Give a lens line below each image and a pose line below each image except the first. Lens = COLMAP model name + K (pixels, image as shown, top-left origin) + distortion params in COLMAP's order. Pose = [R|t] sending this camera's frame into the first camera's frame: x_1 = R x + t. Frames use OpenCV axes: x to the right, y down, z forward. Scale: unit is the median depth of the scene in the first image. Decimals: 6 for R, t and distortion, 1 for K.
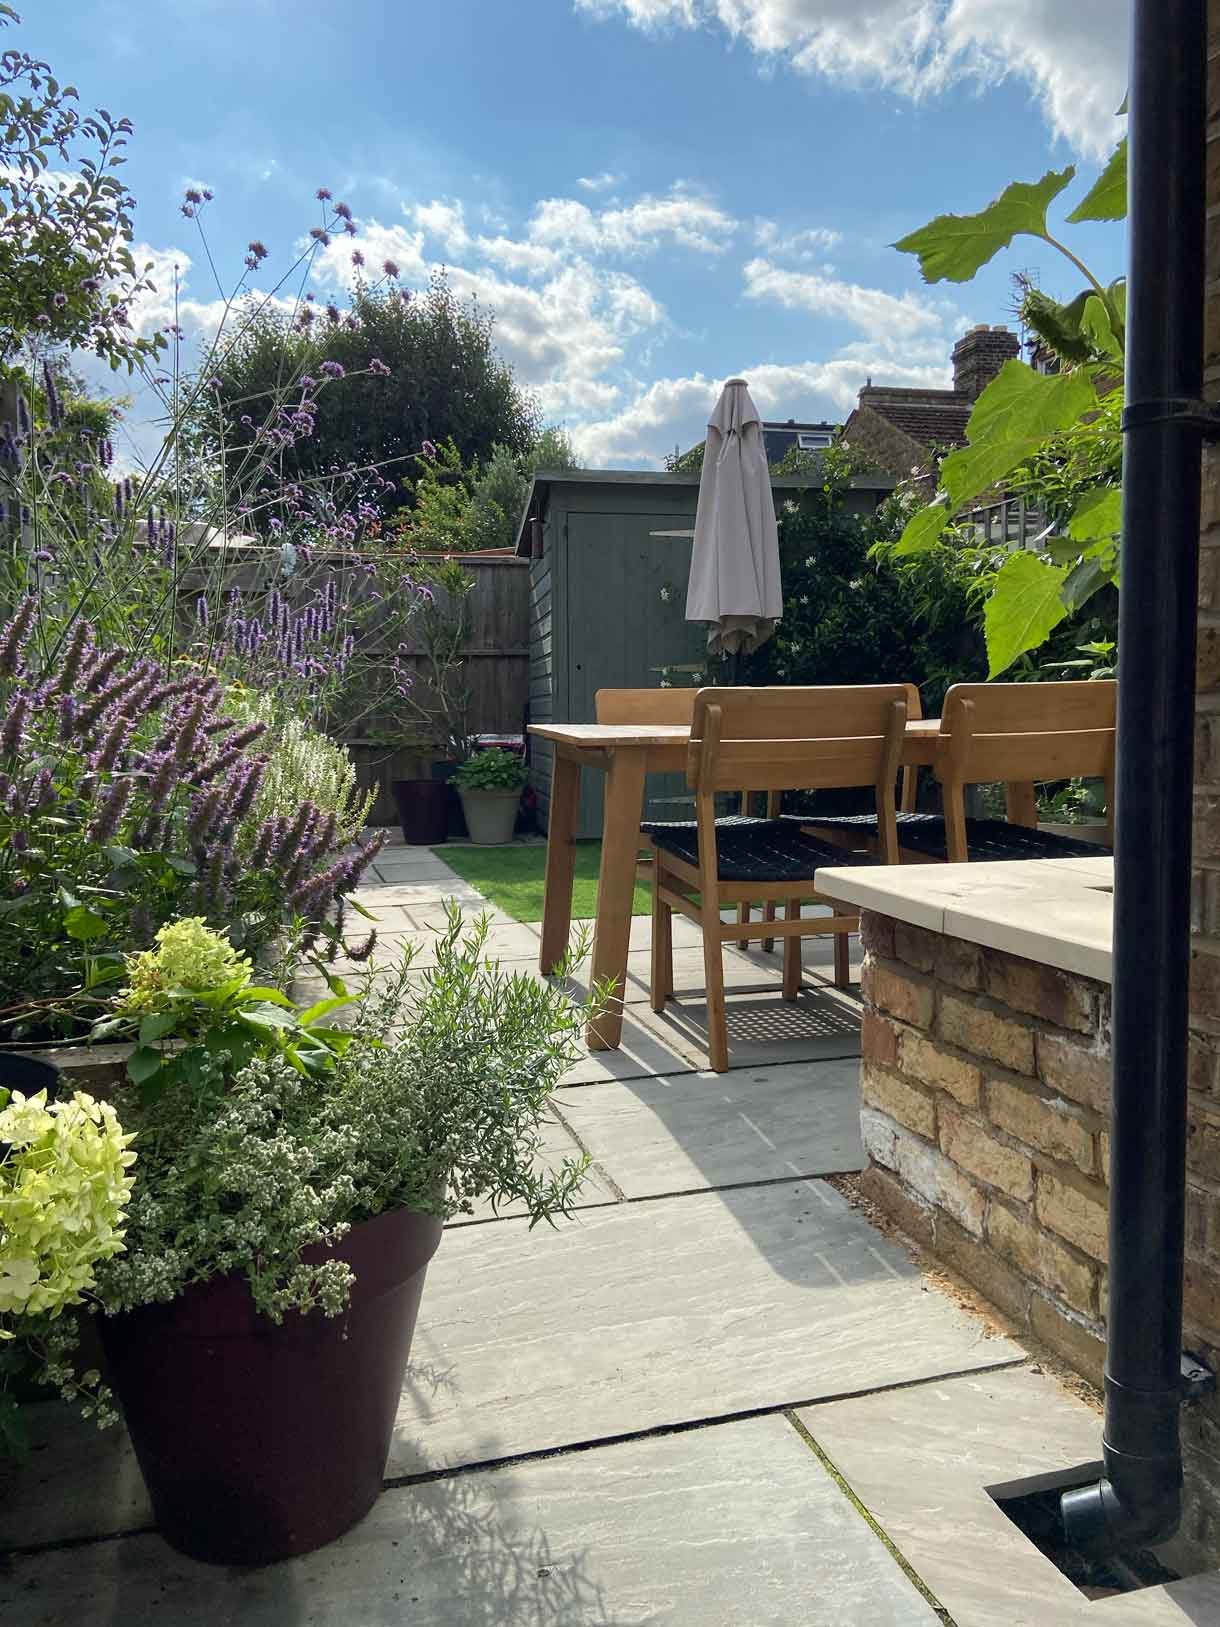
lens RADIAL K [[1231.7, 0, 599.8], [0, 1231.7, 805.5], [0, 0, 1]] dist [0.124320, -0.166256]
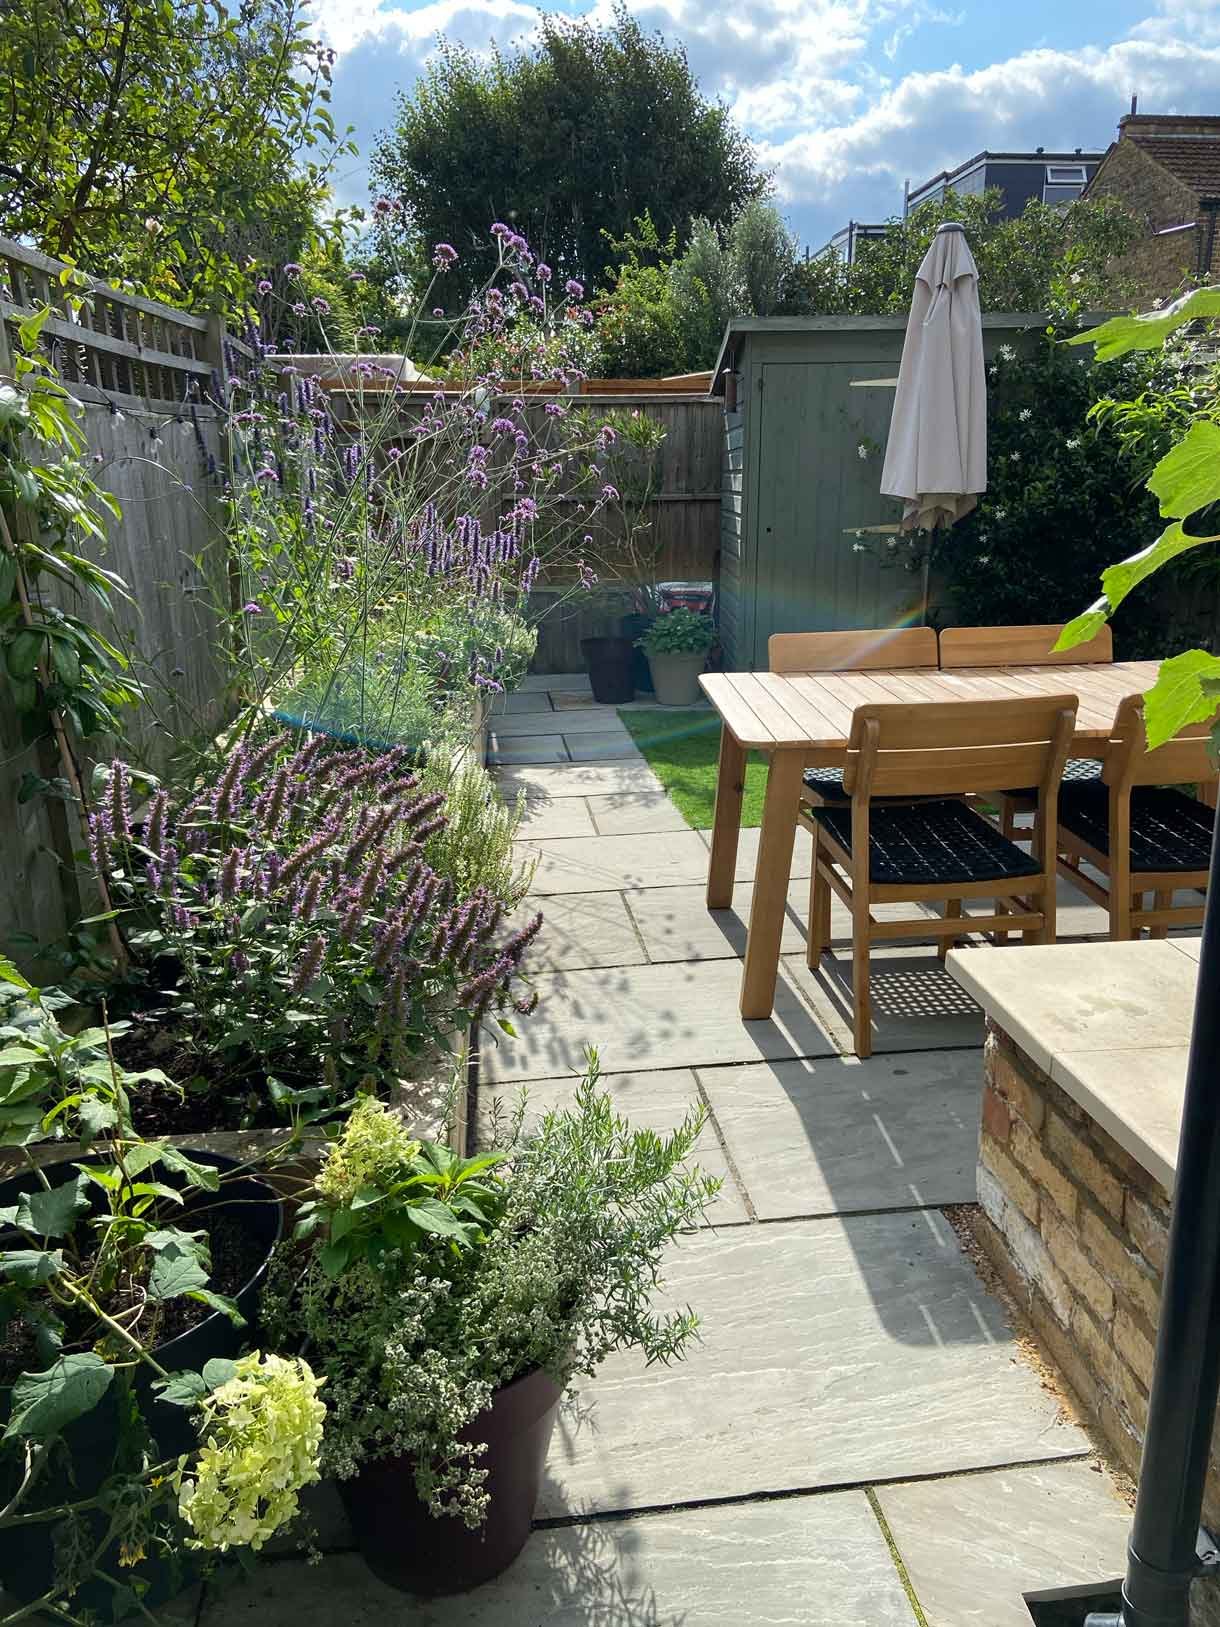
lens RADIAL K [[1231.7, 0, 599.8], [0, 1231.7, 805.5], [0, 0, 1]] dist [0.124320, -0.166256]
pose [[0.986697, 0.036893, -0.158328, 0.044650], [-0.005301, 0.980693, 0.195482, -0.269369], [0.162483, -0.192042, 0.967843, -0.049629]]
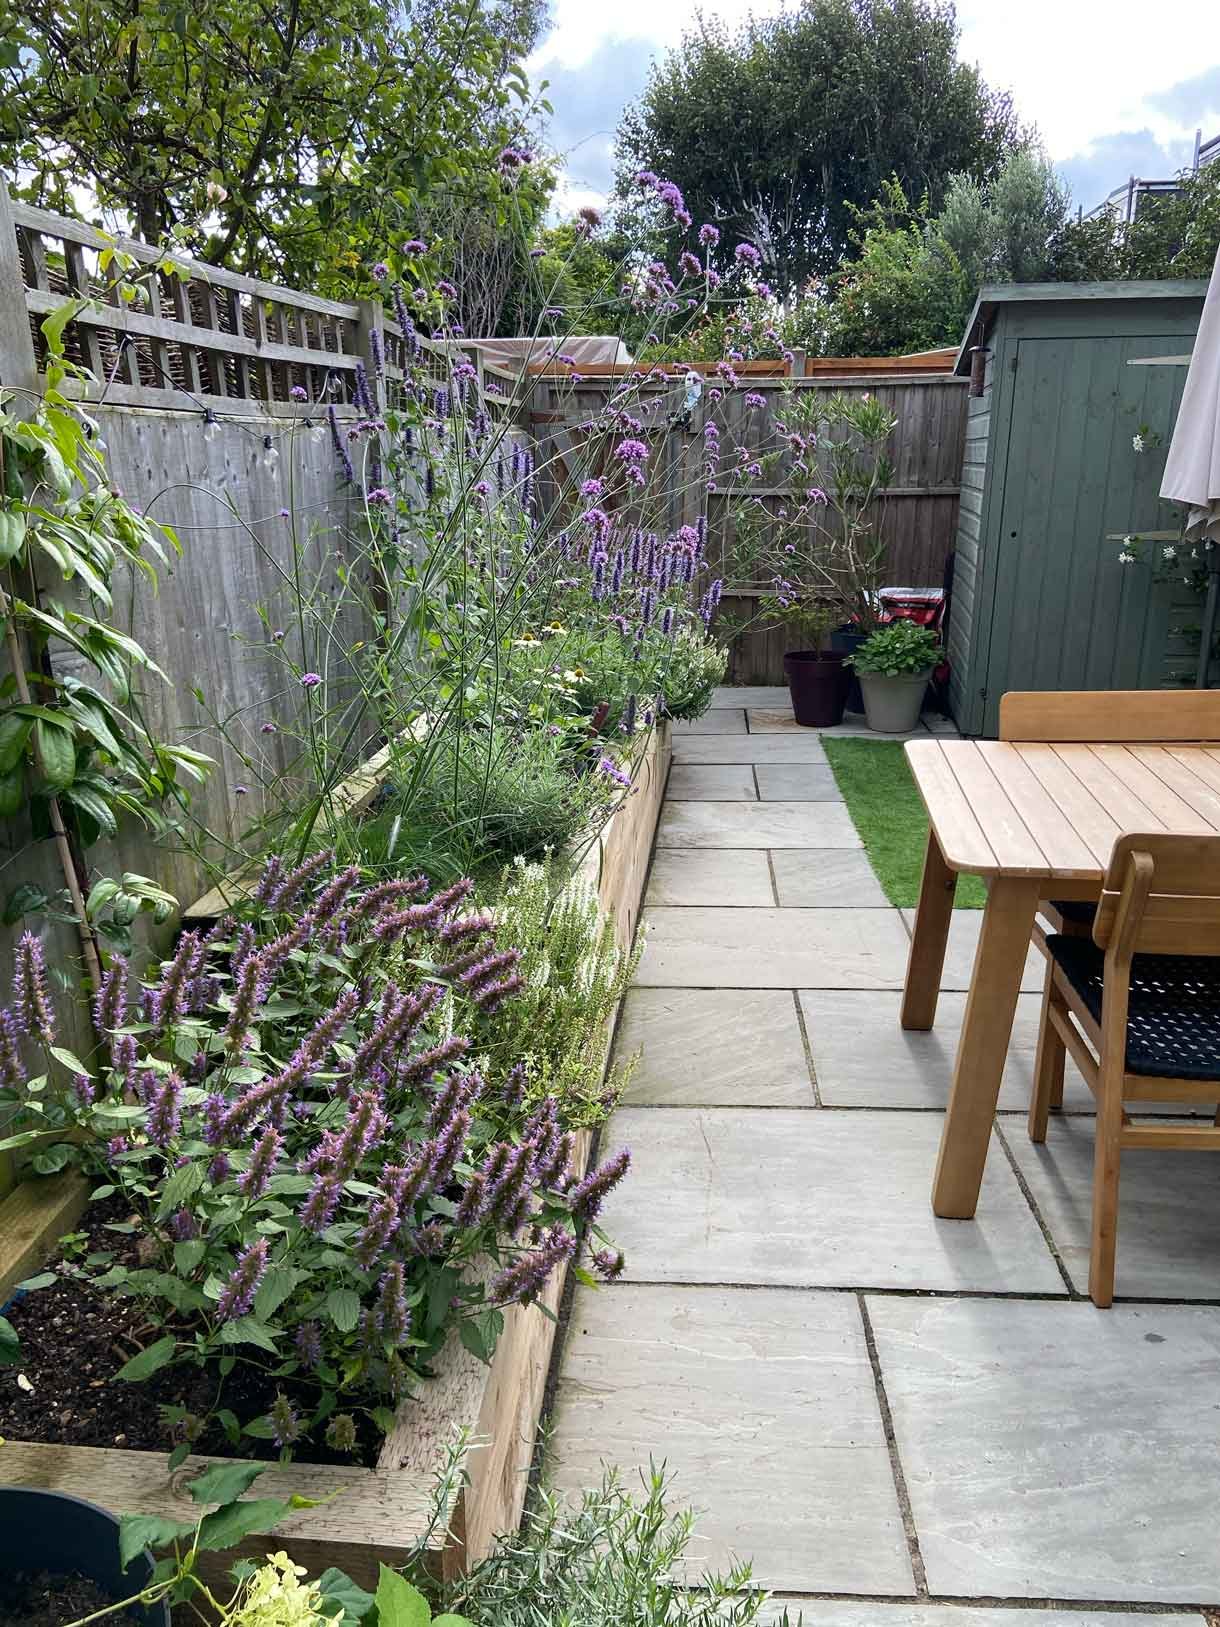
lens RADIAL K [[1224.6, 0, 591.5], [0, 1224.6, 802.1], [0, 0, 1]] dist [0.116816, -0.156810]
pose [[0.937671, 0.092642, -0.334948, 0.040050], [-0.019343, 0.976232, 0.215865, -0.335379], [0.346985, -0.195931, 0.917176, 0.292230]]
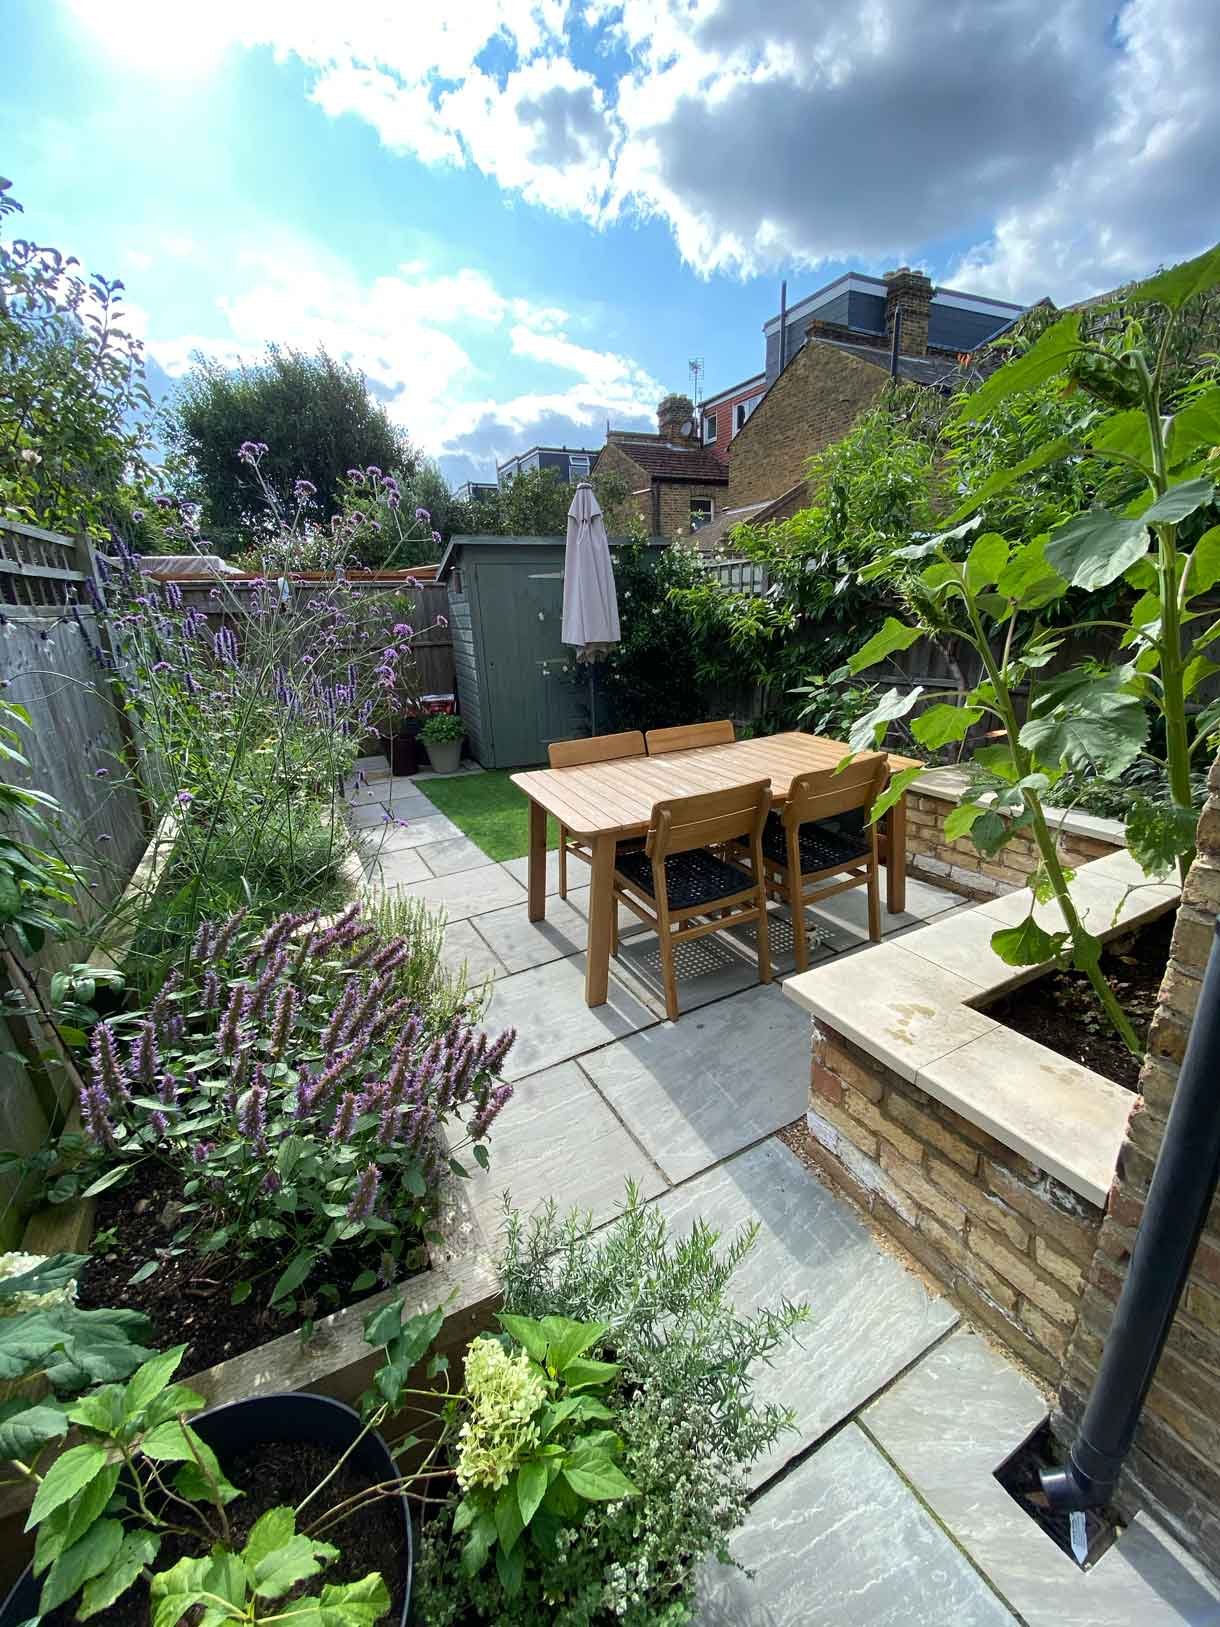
lens RADIAL K [[655.0, 0, 610.0], [0, 655.0, 813.5], [0, 0, 1]] dist [0.019397, -0.018681]
pose [[0.974086, -0.098297, 0.203701, -0.182232], [0.048634, 0.970585, 0.235797, -0.350863], [-0.220887, -0.219780, 0.950214, 0.304026]]
